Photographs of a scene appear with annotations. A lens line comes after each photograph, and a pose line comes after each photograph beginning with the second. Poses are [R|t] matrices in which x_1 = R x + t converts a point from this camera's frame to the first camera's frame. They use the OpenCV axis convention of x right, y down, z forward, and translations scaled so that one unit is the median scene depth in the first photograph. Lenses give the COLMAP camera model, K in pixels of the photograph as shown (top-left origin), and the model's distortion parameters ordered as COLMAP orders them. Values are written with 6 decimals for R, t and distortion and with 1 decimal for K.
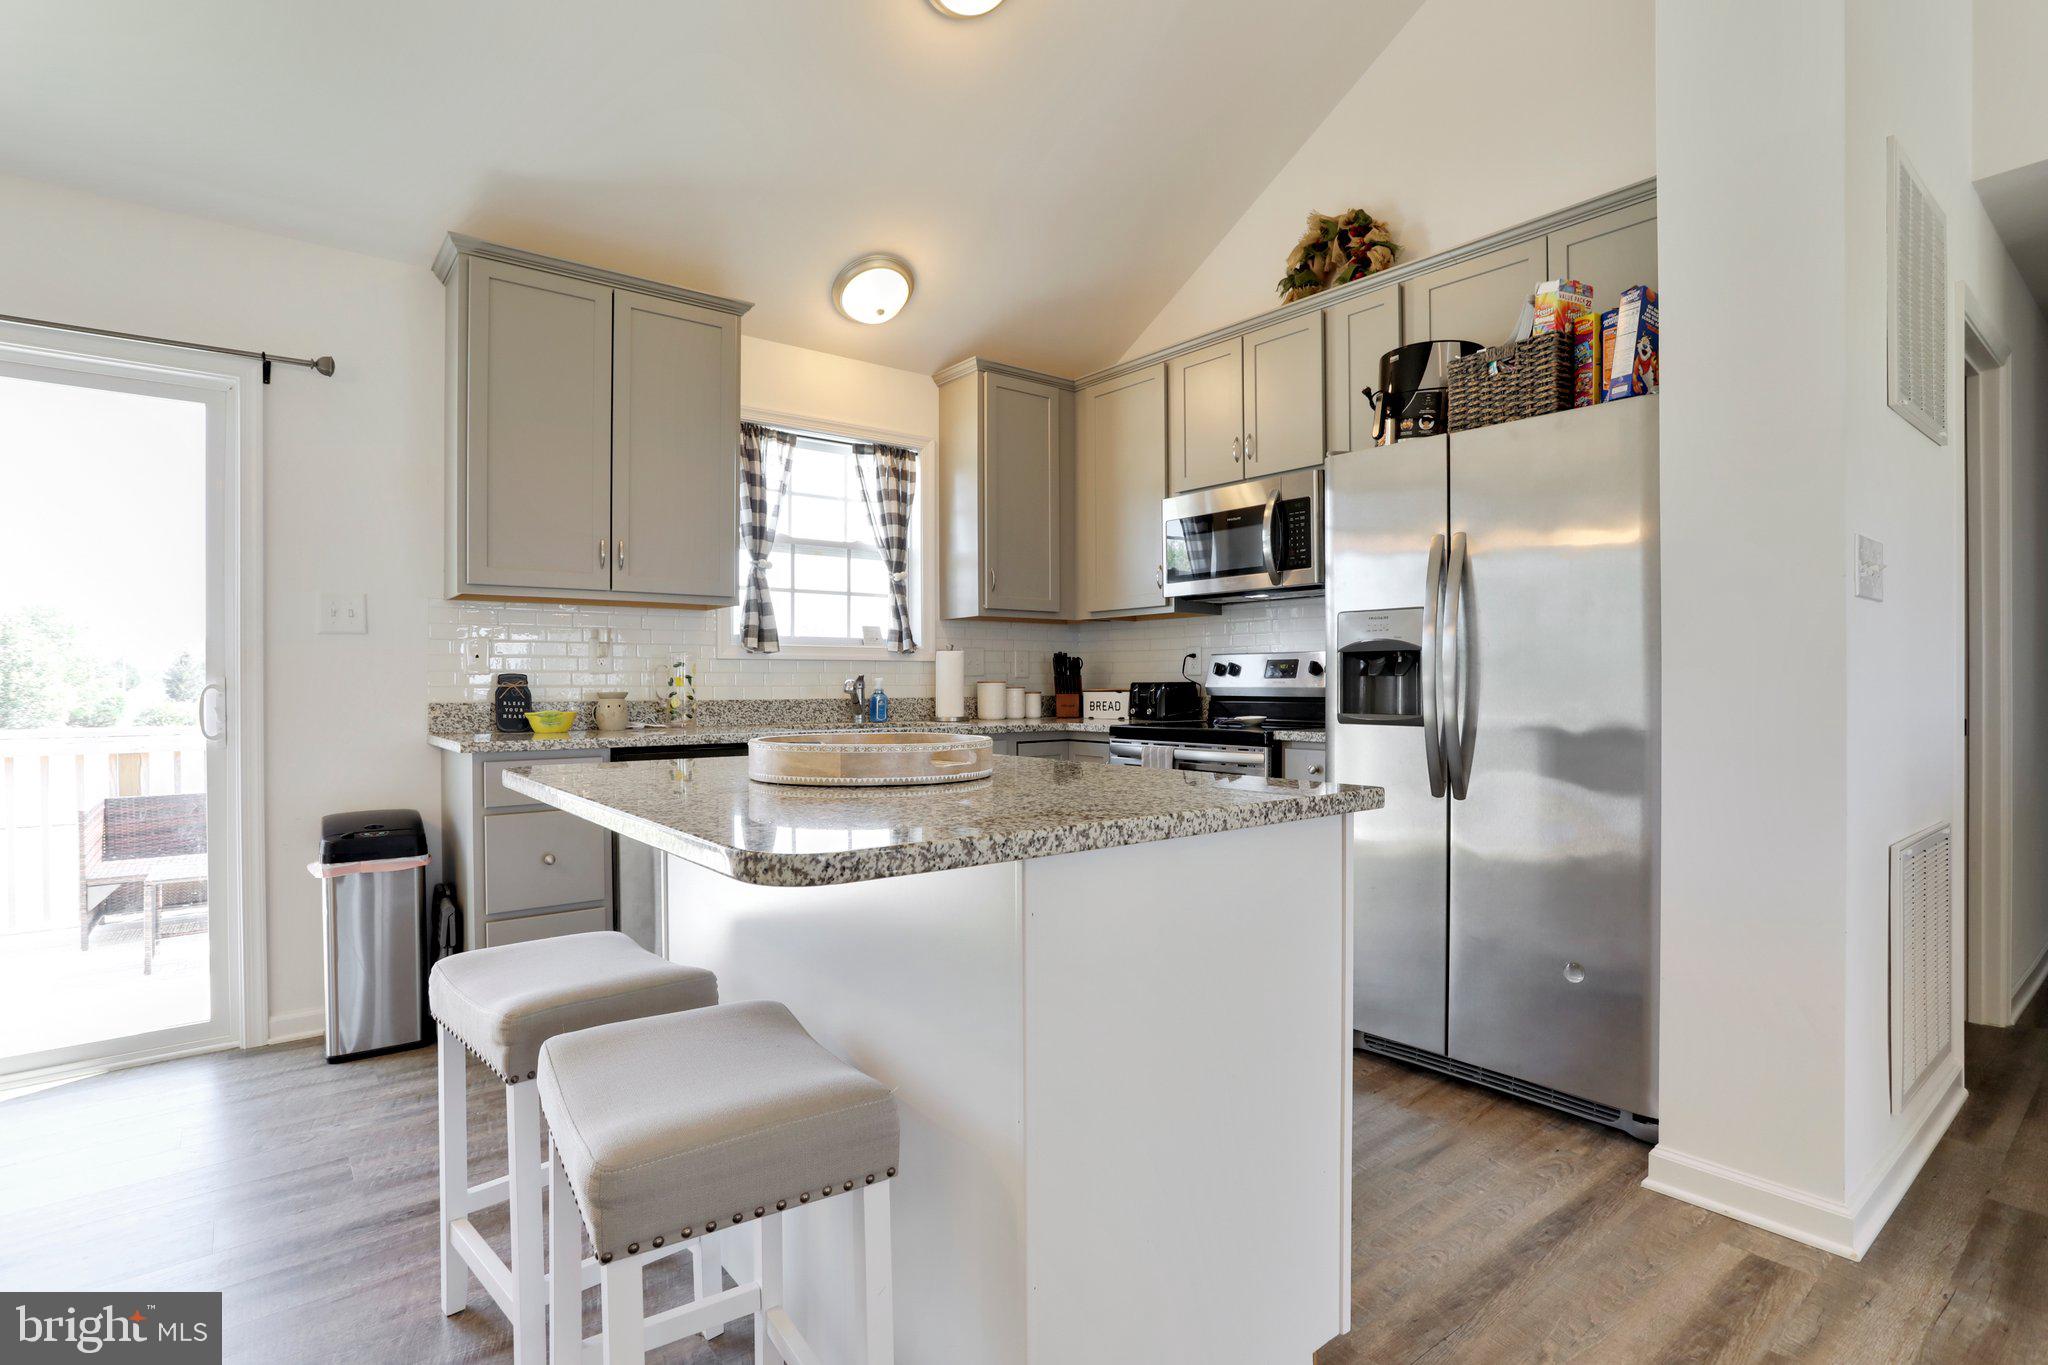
lens RADIAL K [[995.7, 0, 1026.9], [0, 995.7, 677.3], [0, 0, 1]] dist [-0.068842, 0.038747]
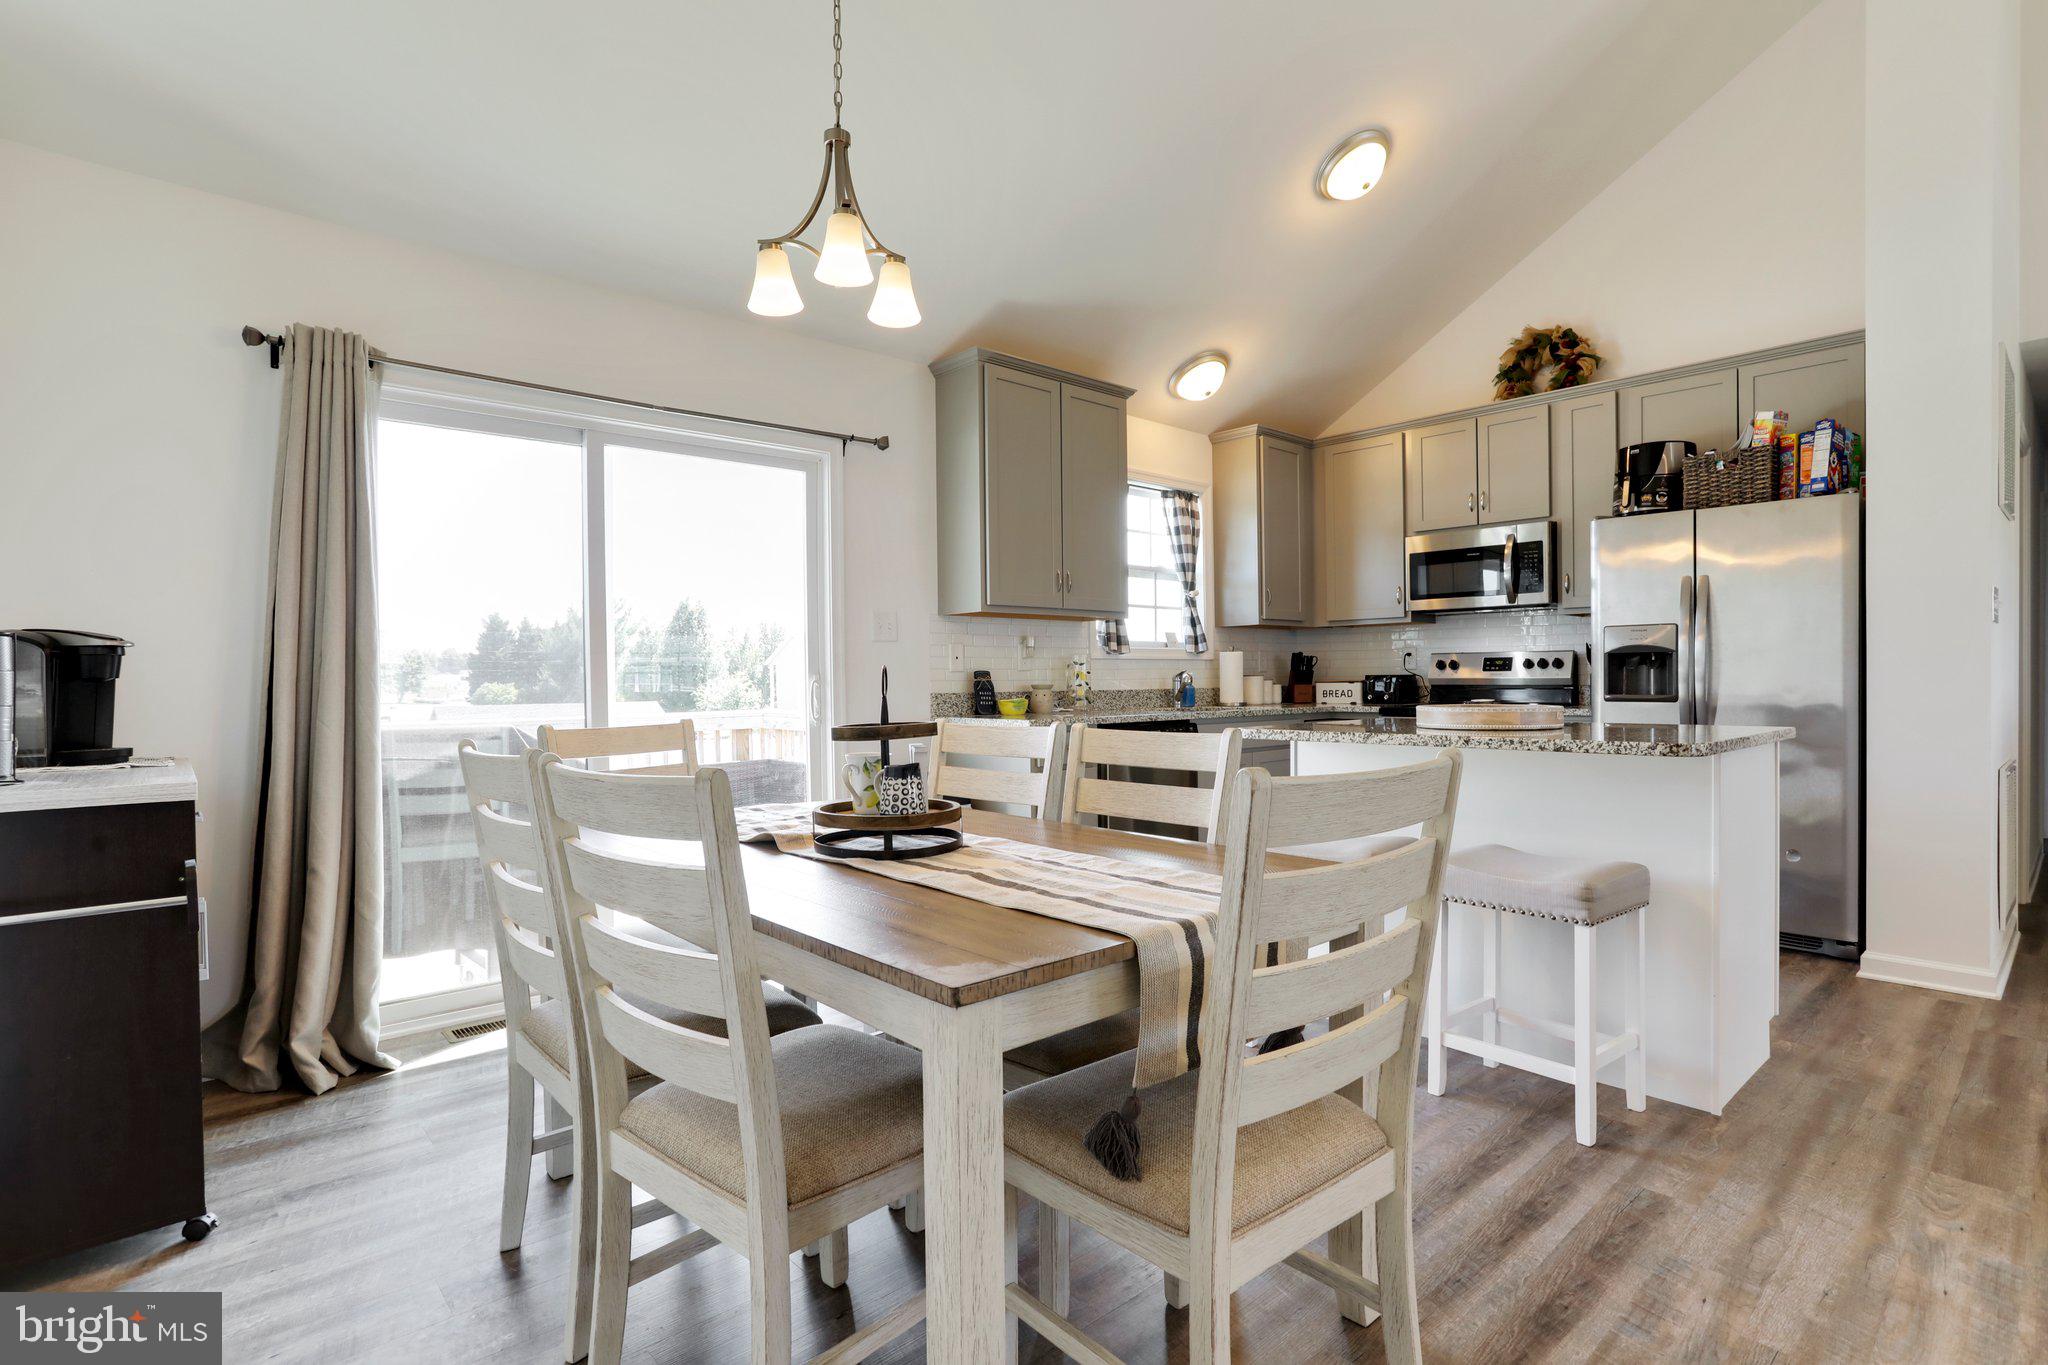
lens RADIAL K [[995.7, 0, 1026.9], [0, 995.7, 677.3], [0, 0, 1]] dist [-0.068842, 0.038747]
pose [[0.998389, -0.005402, 0.056483, -0.457368], [0.005151, 0.999976, 0.004589, -0.000535], [-0.056506, -0.004290, 0.998393, -0.294440]]
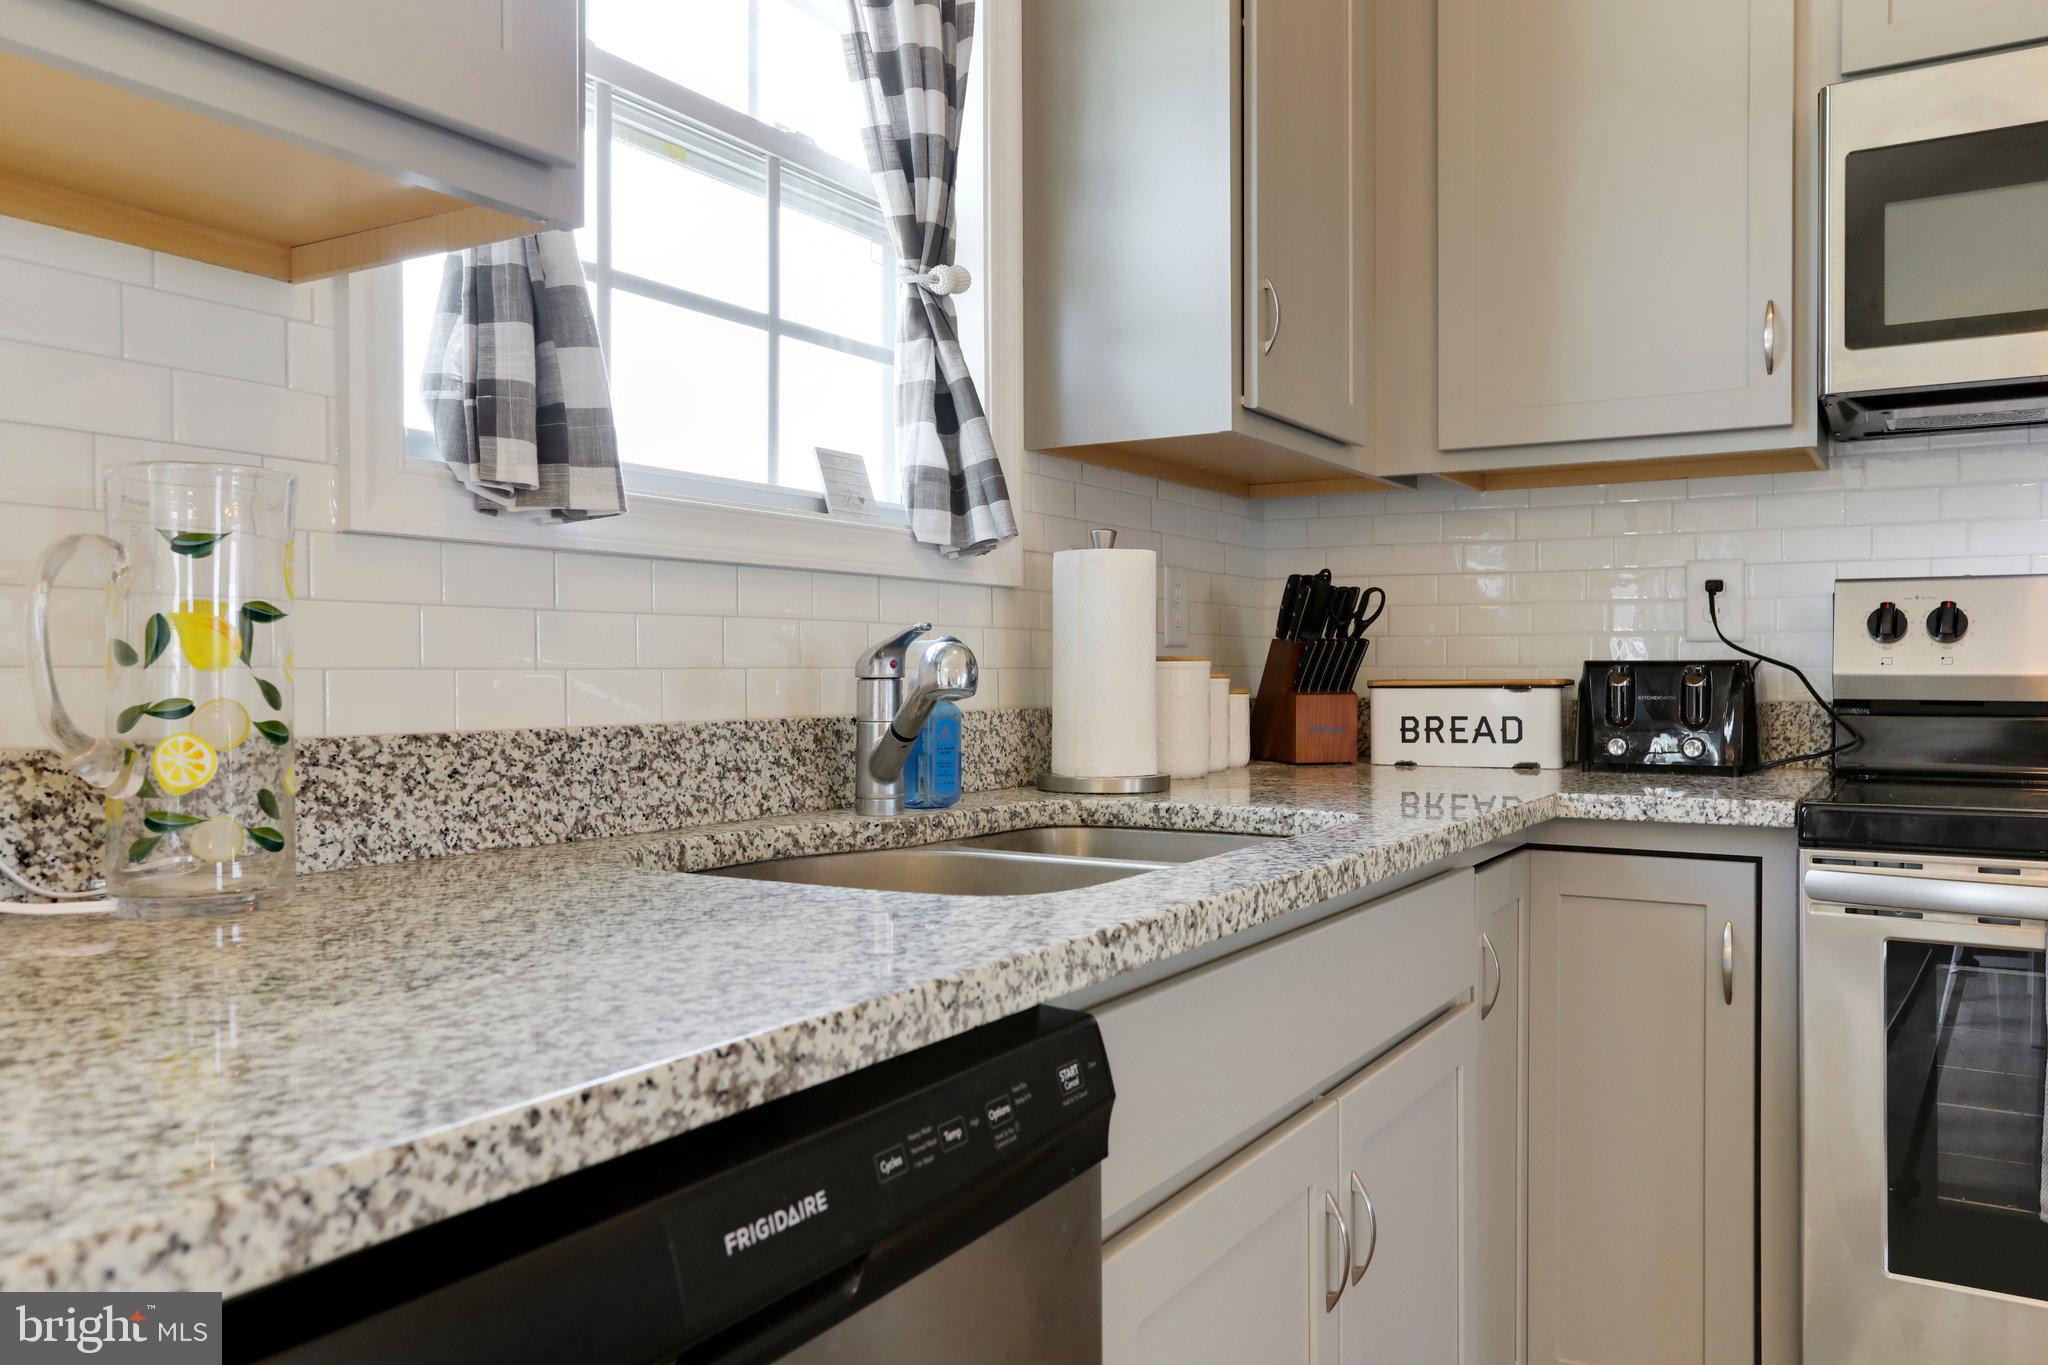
lens RADIAL K [[1549.2, 0, 1017.2], [0, 1549.2, 676.5], [0, 0, 1]] dist [-0.042745, 0.066950]
pose [[0.939966, 0.000721, 0.341267, -0.284062], [-0.004027, 0.999952, 0.008980, 0.007327], [-0.341244, -0.009815, 0.939923, 0.641515]]
